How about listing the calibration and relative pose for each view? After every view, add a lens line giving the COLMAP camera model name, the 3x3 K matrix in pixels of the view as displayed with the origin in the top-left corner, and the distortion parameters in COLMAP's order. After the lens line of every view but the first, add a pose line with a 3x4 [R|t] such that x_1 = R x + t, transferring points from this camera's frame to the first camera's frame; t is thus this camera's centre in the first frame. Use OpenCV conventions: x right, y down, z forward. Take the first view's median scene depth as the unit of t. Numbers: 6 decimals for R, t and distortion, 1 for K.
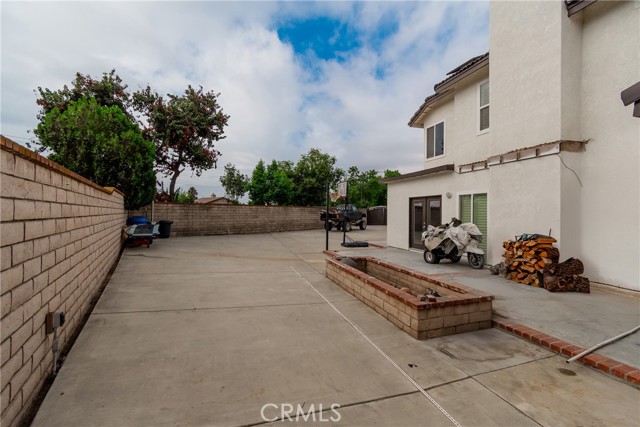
lens RADIAL K [[270.2, 0, 320.2], [0, 270.2, 213.0], [0, 0, 1]] dist [-0.001454, -0.000111]
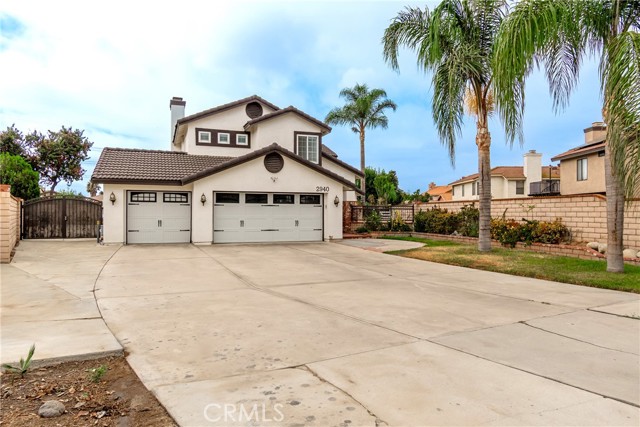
lens RADIAL K [[407.2, 0, 320.0], [0, 407.2, 212.9], [0, 0, 1]] dist [0.003308, 0.001132]
pose [[0.998671, -0.000492, 0.051546, 0.838708], [0.000119, 0.999974, 0.007238, 0.000505], [-0.051548, -0.007222, 0.998644, -1.366810]]
